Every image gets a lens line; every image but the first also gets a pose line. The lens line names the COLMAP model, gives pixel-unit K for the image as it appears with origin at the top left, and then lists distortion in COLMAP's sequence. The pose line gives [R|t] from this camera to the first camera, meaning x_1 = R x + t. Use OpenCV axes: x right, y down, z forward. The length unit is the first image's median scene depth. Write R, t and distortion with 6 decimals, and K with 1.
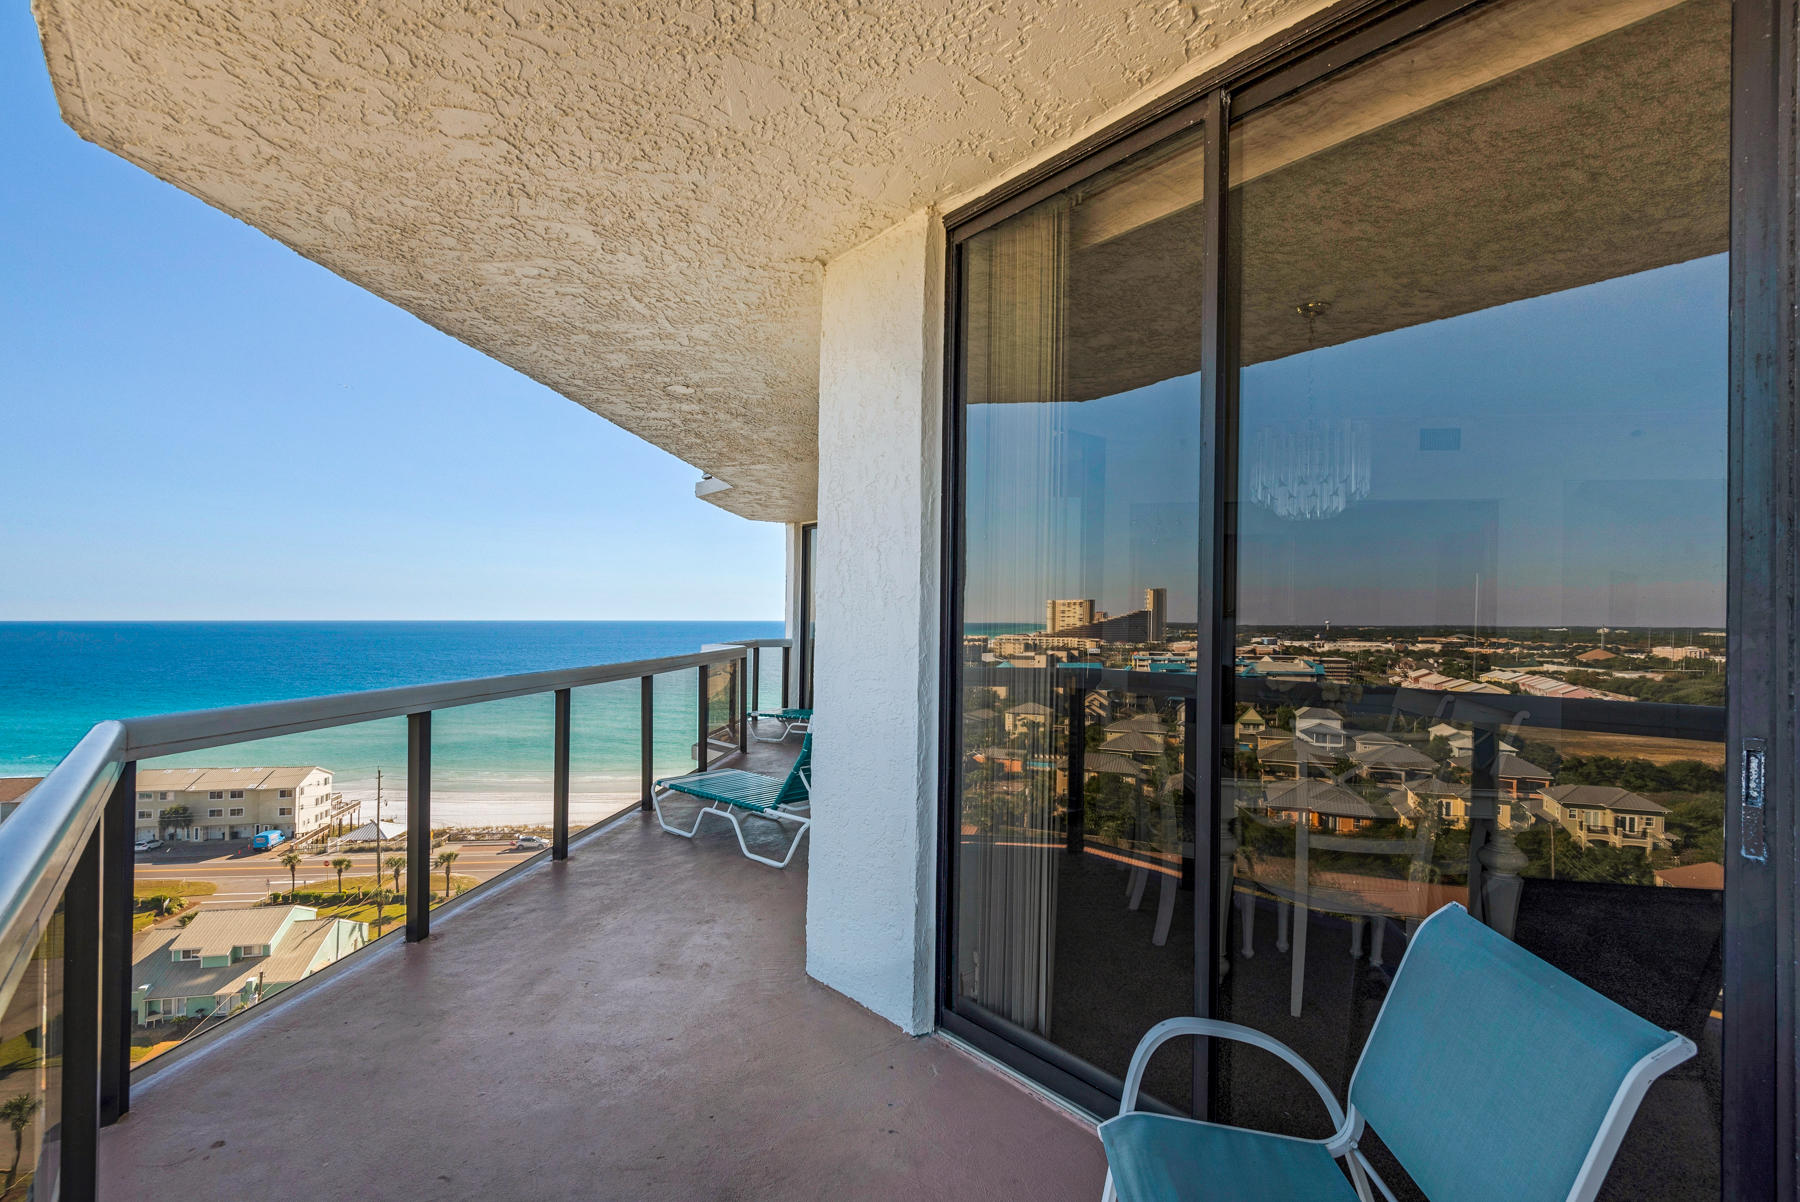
lens RADIAL K [[824.6, 0, 903.8], [0, 824.6, 624.7], [0, 0, 1]] dist [0.029080, -0.014685]
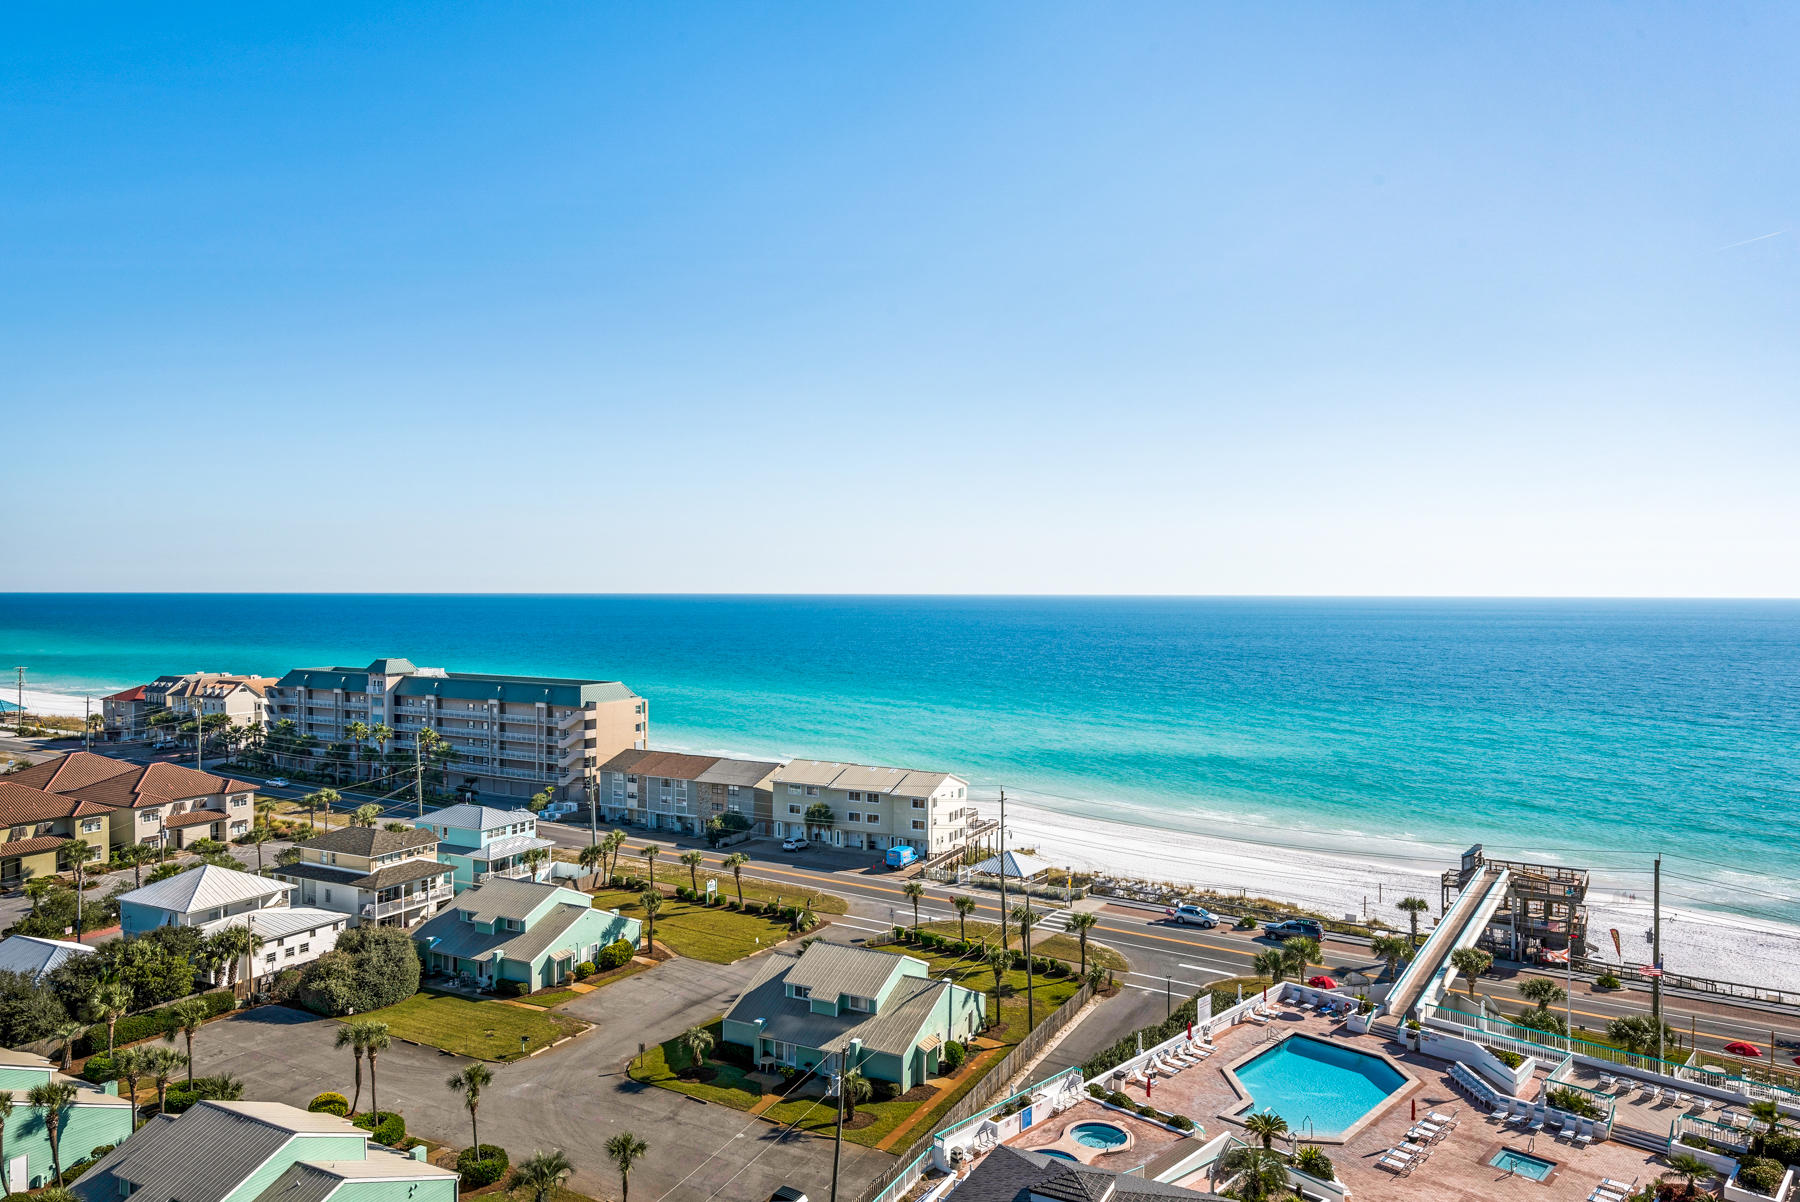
lens RADIAL K [[1177.5, 0, 900.0], [0, 1177.5, 601.0], [0, 0, 1]] dist [0.038782, -0.026879]
pose [[0.770546, 0.004945, -0.637365, -0.015766], [-0.002136, 0.999984, 0.005177, -0.003737], [0.637381, -0.002627, 0.770545, 0.106520]]
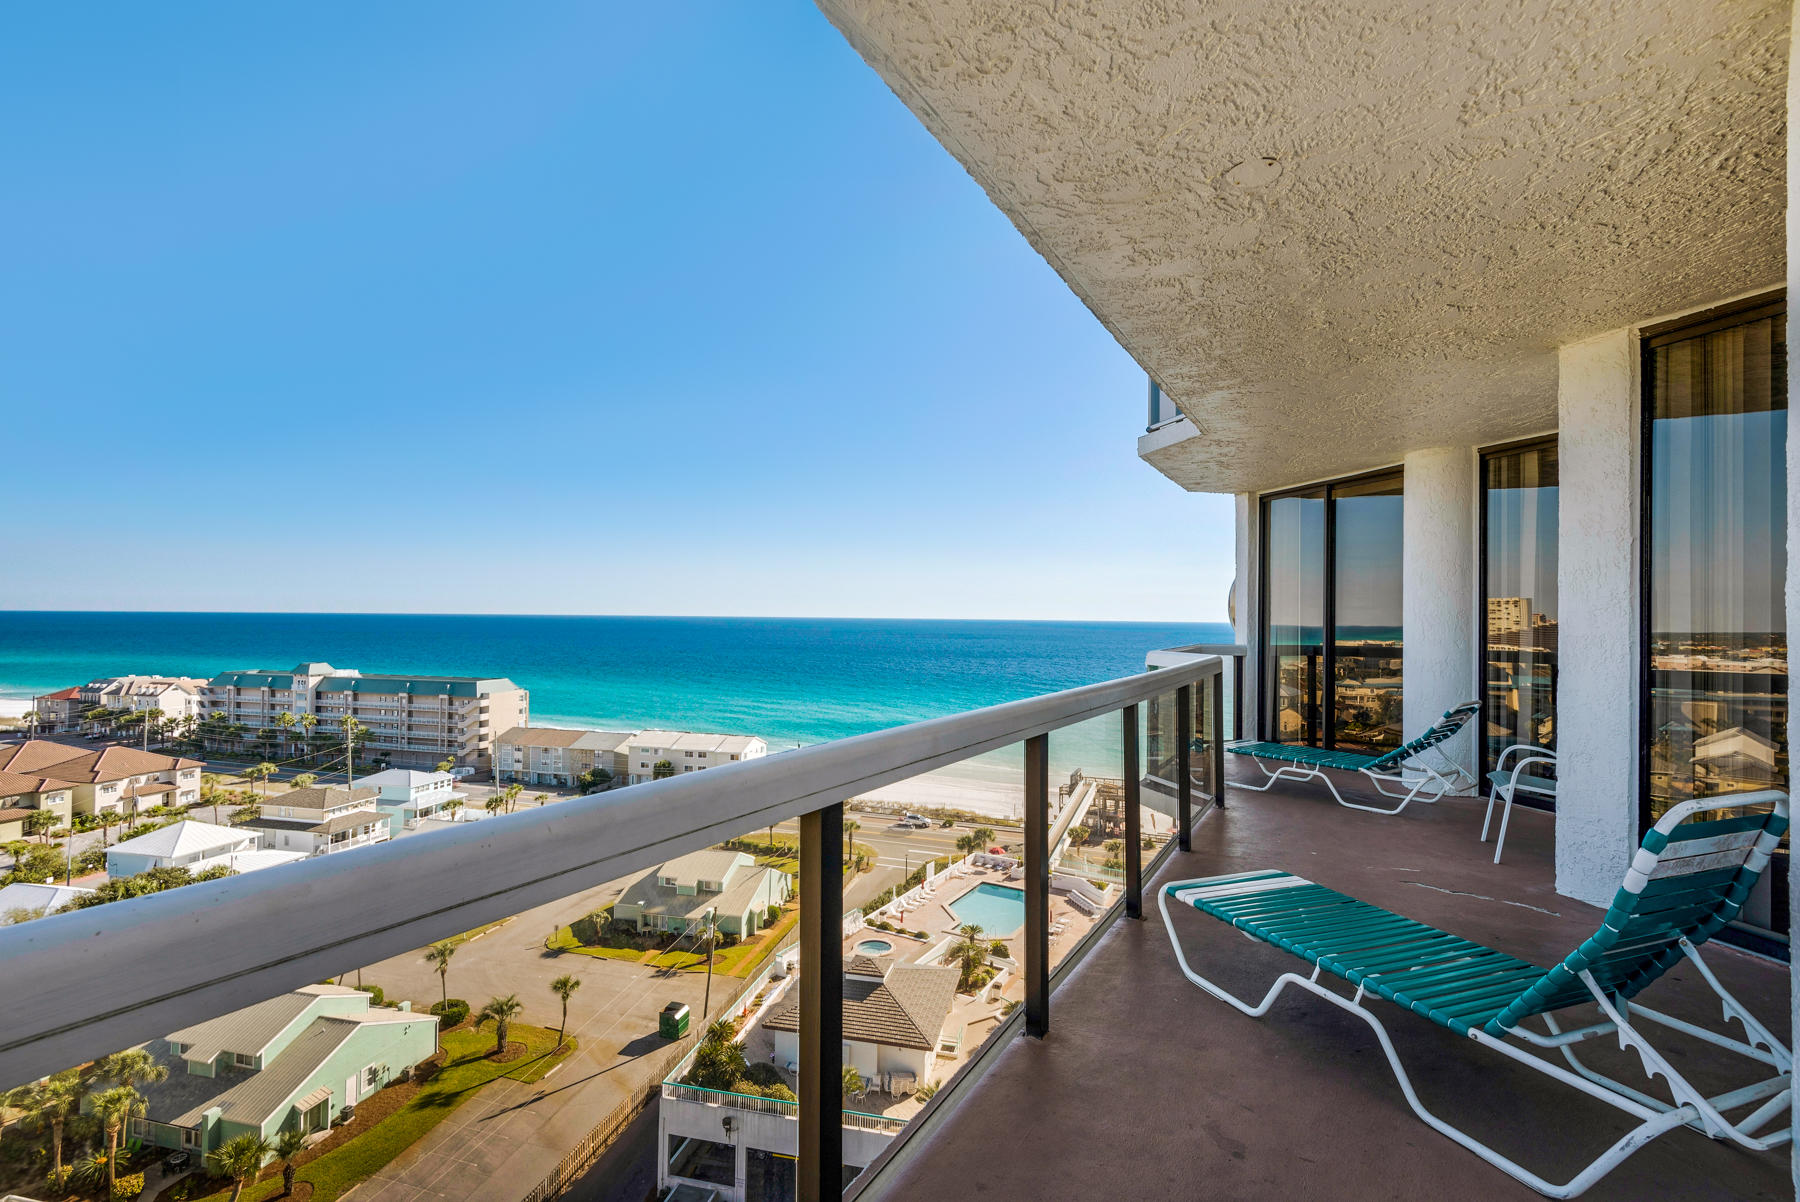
lens RADIAL K [[824.6, 0, 903.8], [0, 824.6, 624.7], [0, 0, 1]] dist [0.029080, -0.014685]
pose [[0.905776, 0.008906, -0.423664, -0.011322], [-0.006587, 0.999954, 0.006937, -0.000224], [0.423706, -0.003493, 0.905793, 0.019392]]
